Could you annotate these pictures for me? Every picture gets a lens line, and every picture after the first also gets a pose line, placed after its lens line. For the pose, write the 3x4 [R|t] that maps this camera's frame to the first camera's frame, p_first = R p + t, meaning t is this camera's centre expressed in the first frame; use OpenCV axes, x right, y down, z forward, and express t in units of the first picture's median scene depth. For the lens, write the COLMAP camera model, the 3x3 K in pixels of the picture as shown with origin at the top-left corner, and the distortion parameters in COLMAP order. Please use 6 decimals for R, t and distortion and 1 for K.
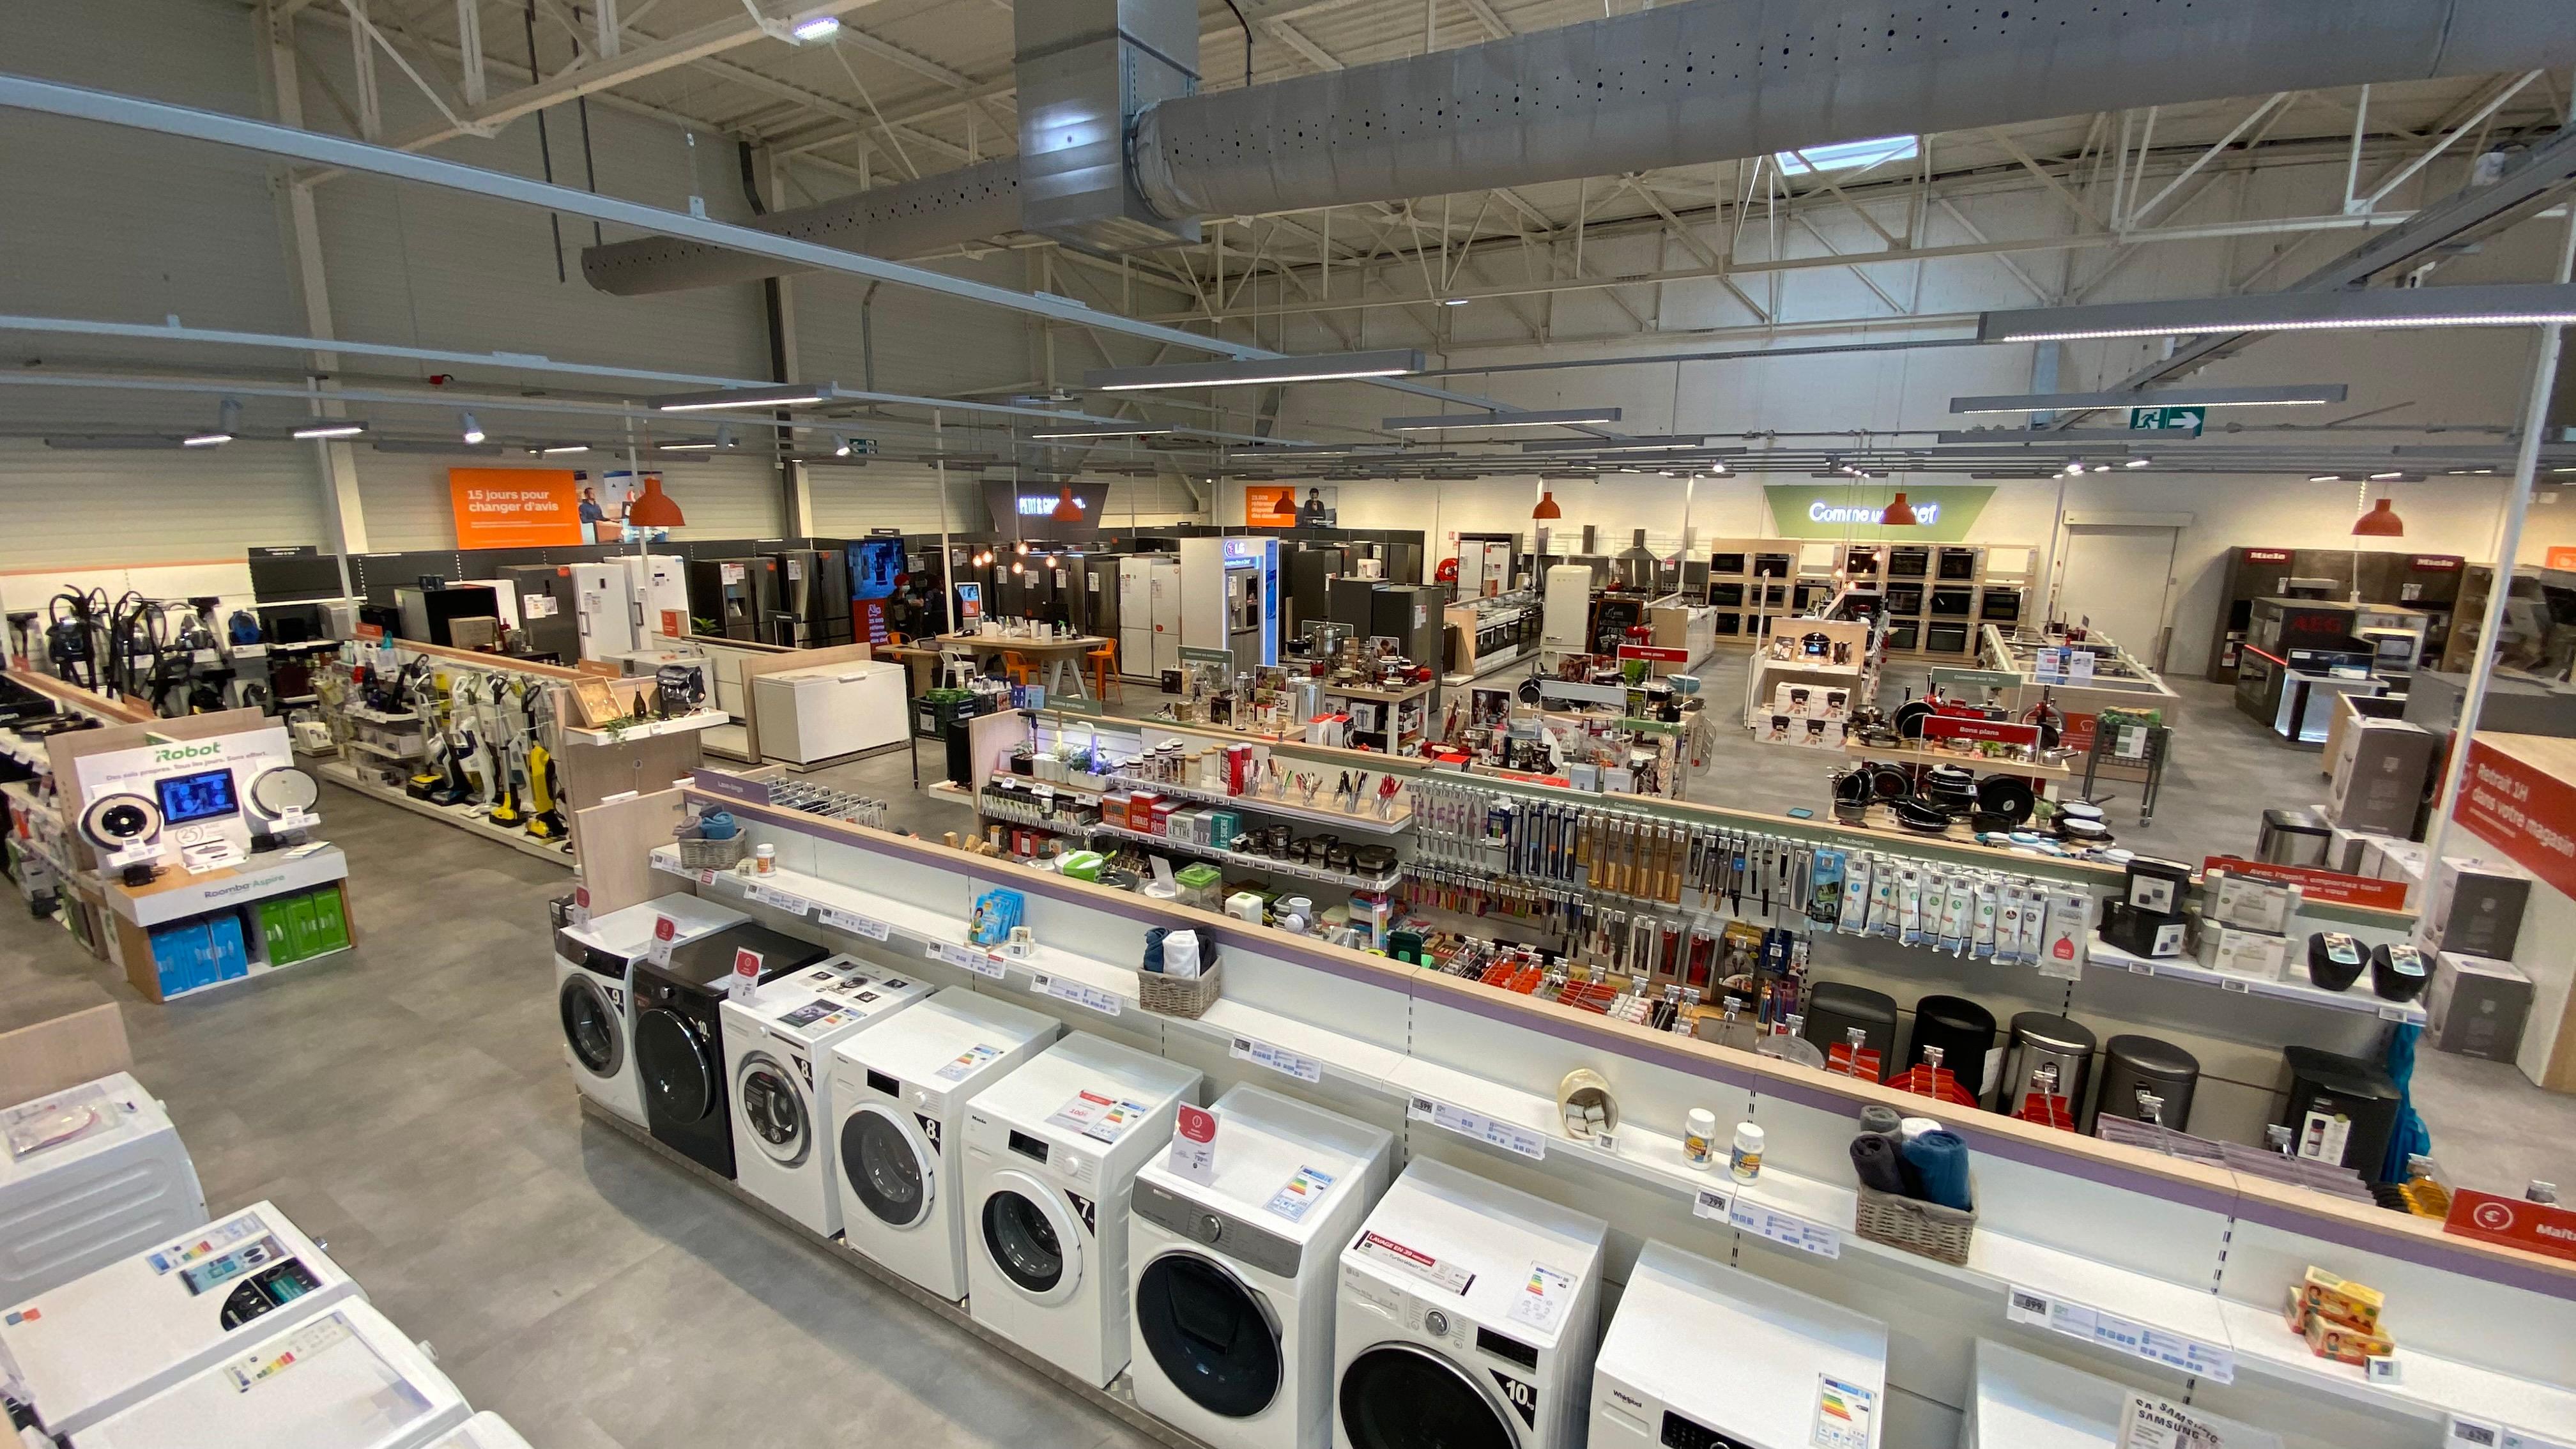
lens RADIAL K [[1051.4, 0, 1277.3], [0, 1051.4, 714.0], [0, 0, 1]] dist [0.027073, -0.025445]
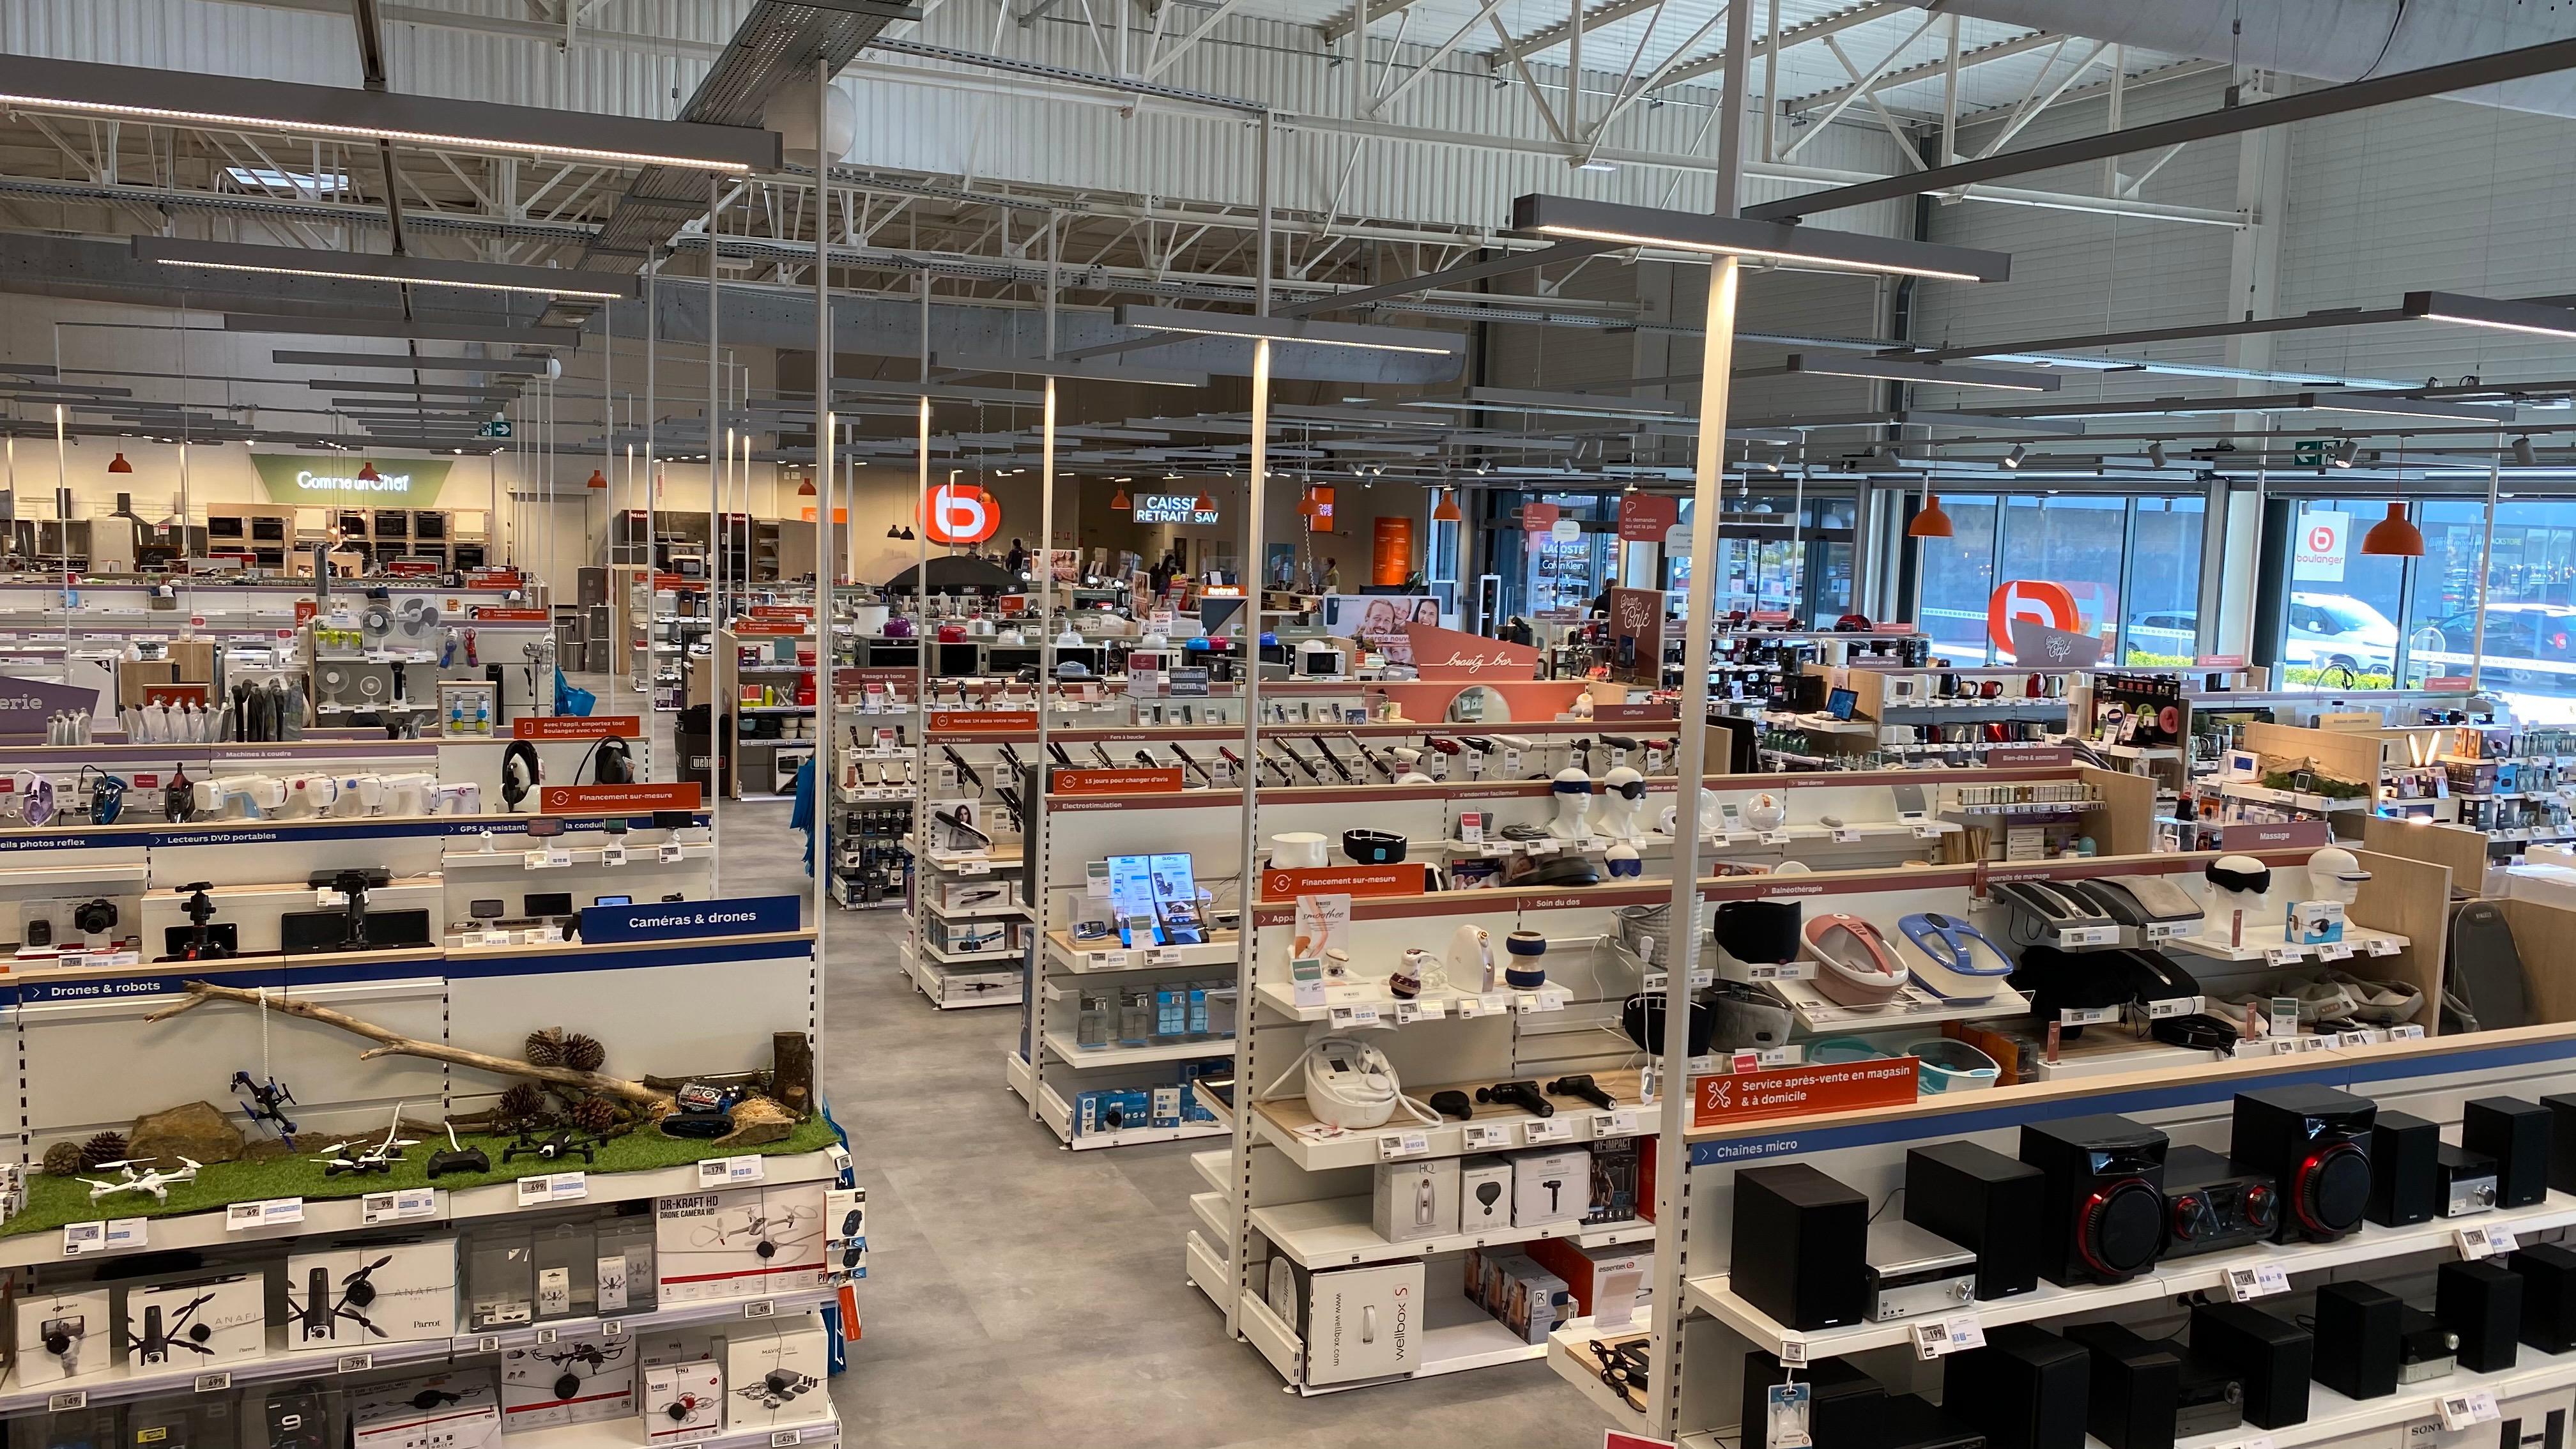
lens RADIAL K [[1956.2, 0, 1288.0], [0, 1956.2, 724.5], [0, 0, 1]] dist [-0.040378, 0.093089]
pose [[0.584222, -0.082651, 0.807374, -1.102511], [0.143798, 0.989603, -0.002748, 0.429479], [-0.798753, 0.117704, 0.590033, -1.968679]]
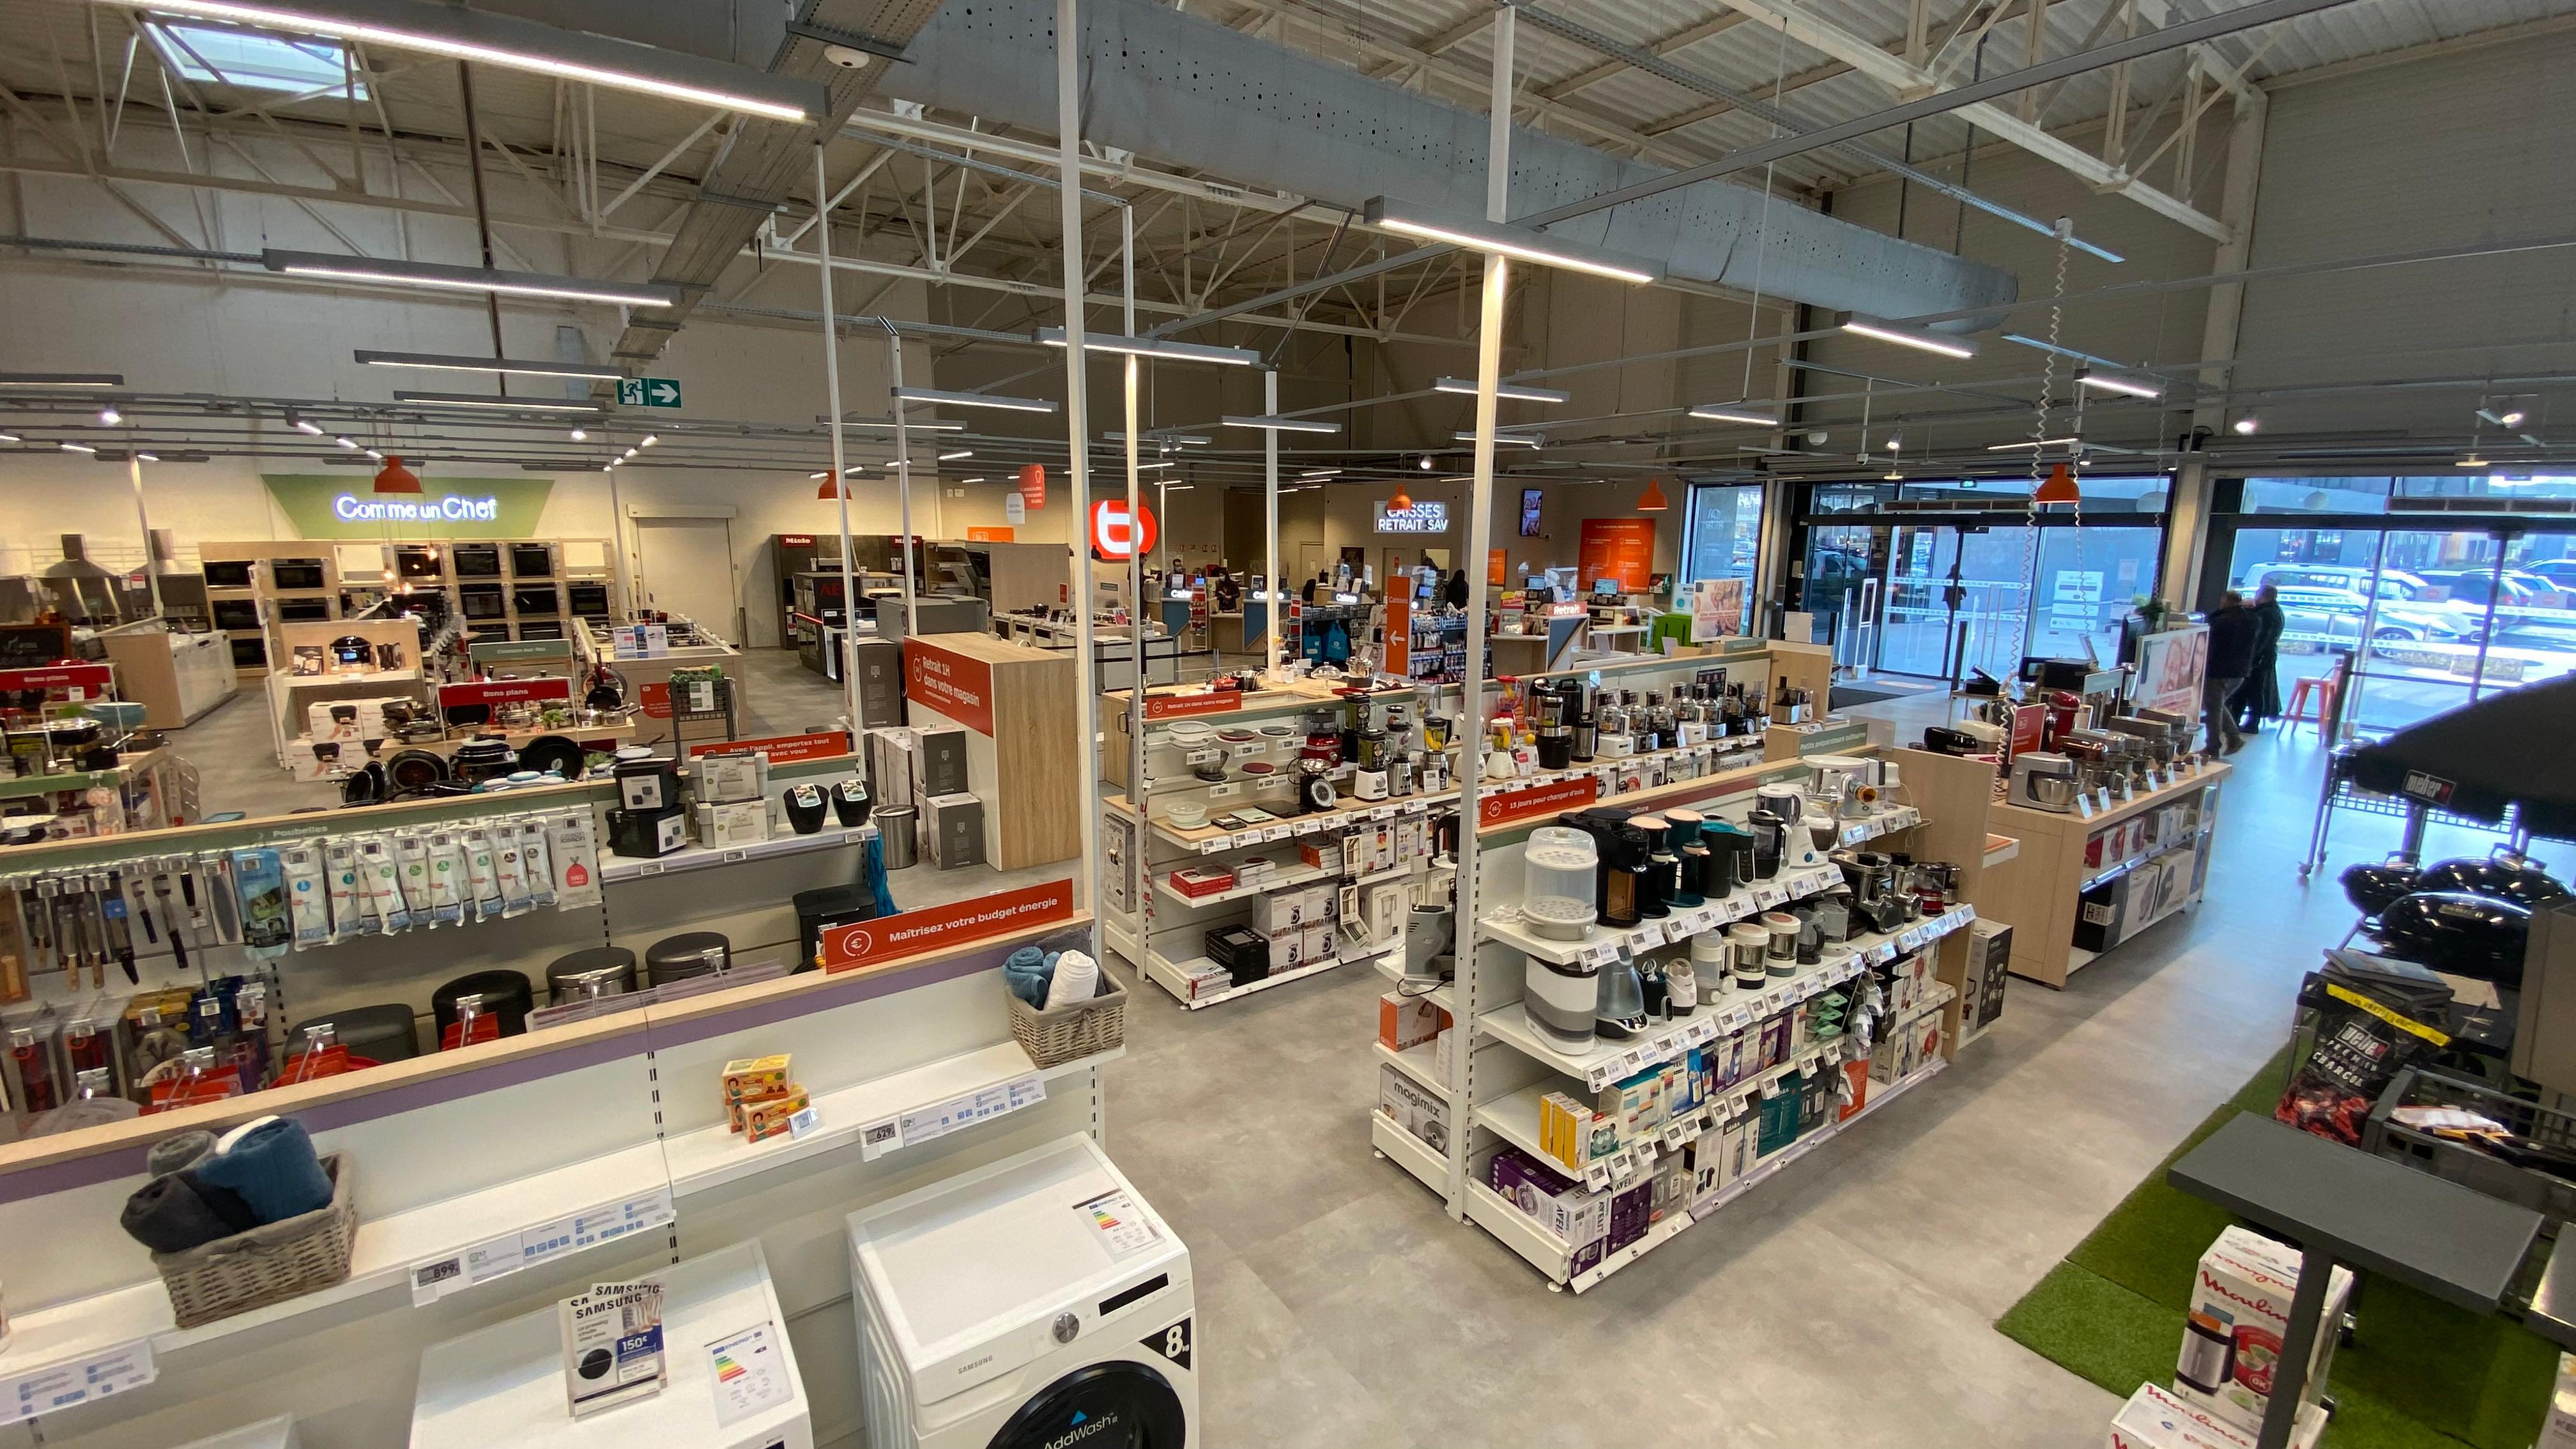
lens RADIAL K [[1051.4, 0, 1277.3], [0, 1051.4, 714.0], [0, 0, 1]] dist [0.027073, -0.025445]
pose [[0.413714, -0.171049, 0.894194, 0.087192], [0.188952, 0.976937, 0.099454, 0.049224], [-0.890583, 0.127814, 0.436493, 0.012008]]
